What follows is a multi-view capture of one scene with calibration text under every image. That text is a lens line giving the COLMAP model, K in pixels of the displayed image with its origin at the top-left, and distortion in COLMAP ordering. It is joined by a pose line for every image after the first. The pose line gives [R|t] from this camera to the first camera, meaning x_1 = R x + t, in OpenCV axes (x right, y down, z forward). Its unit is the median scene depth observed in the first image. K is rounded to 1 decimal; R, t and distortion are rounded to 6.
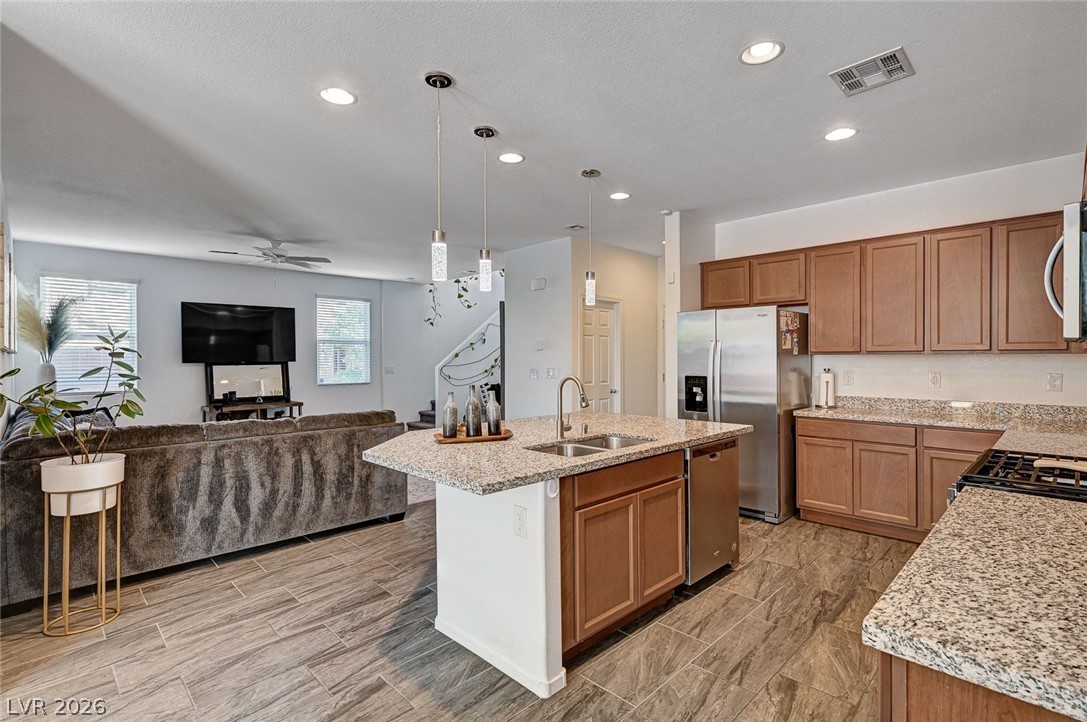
lens RADIAL K [[516.2, 0, 542.8], [0, 516.2, 357.6], [0, 0, 1]] dist [0.002855, -0.000180]
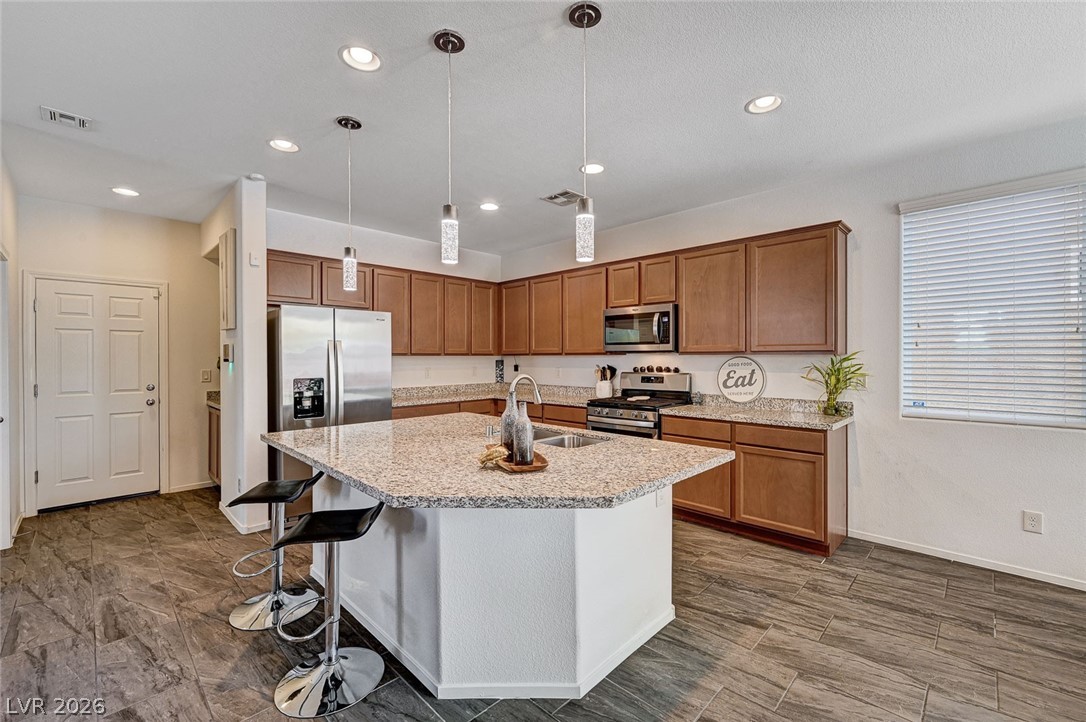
lens RADIAL K [[457.0, 0, 543.8], [0, 457.0, 359.7], [0, 0, 1]] dist [-0.000818, 0.000060]
pose [[-0.021123, -0.001780, 0.999775, -0.600647], [0.002978, 0.999994, 0.001844, 0.003066], [-0.999772, 0.003016, -0.021117, 0.709522]]
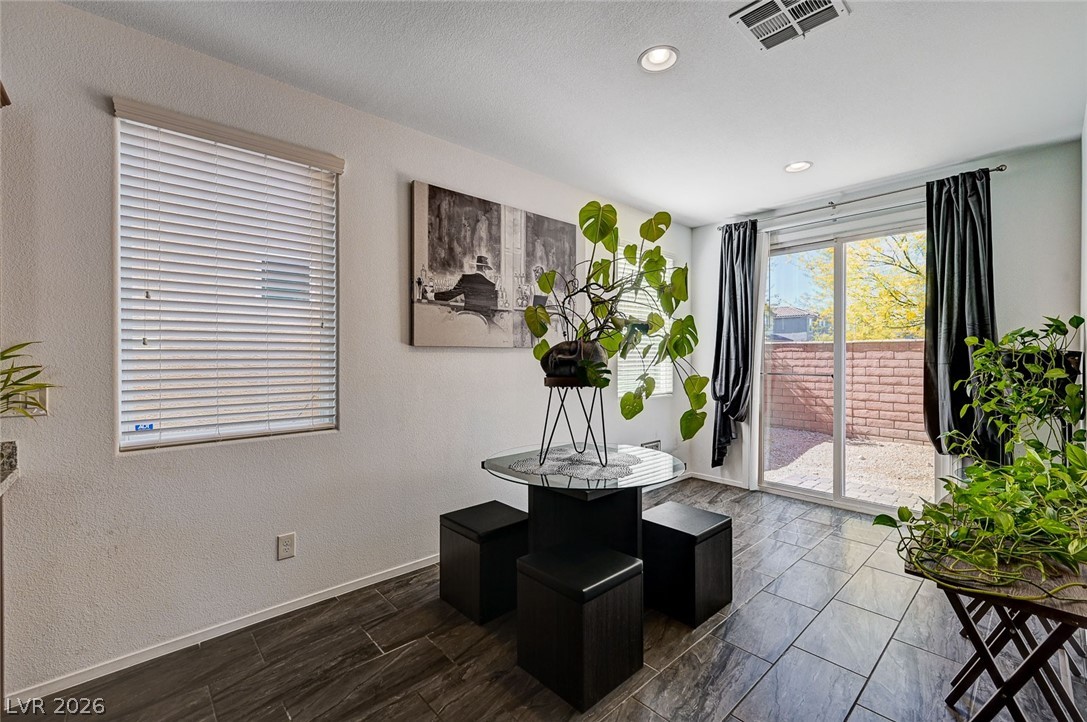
lens RADIAL K [[457.4, 0, 546.1], [0, 457.4, 357.7], [0, 0, 1]] dist [-0.000818, 0.000060]
pose [[-0.999528, 0.004140, 0.030432, -0.285677], [0.004285, 0.999980, 0.004705, 0.006260], [-0.030412, 0.004834, -0.999526, 0.538931]]
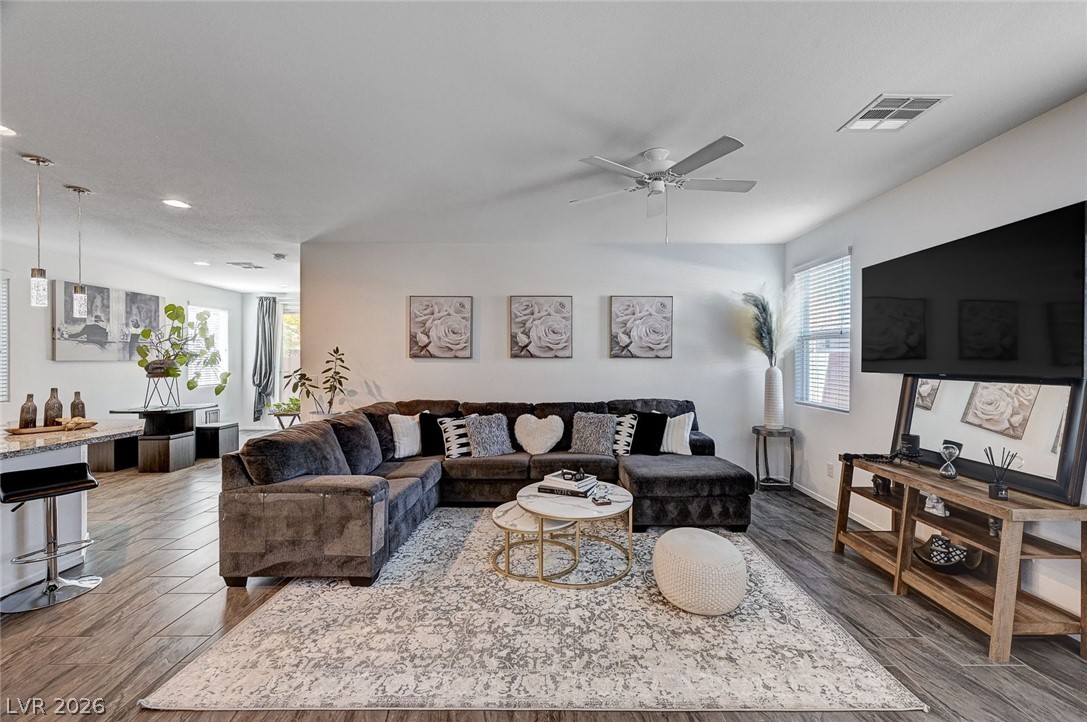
lens RADIAL K [[426.9, 0, 547.3], [0, 426.9, 361.3], [0, 0, 1]] dist [0.000246, 0.000000]
pose [[-0.695251, 0.006227, -0.718740, -0.171079], [-0.000685, 0.999956, 0.009326, -0.021767], [0.718767, 0.006976, -0.695216, 1.876844]]
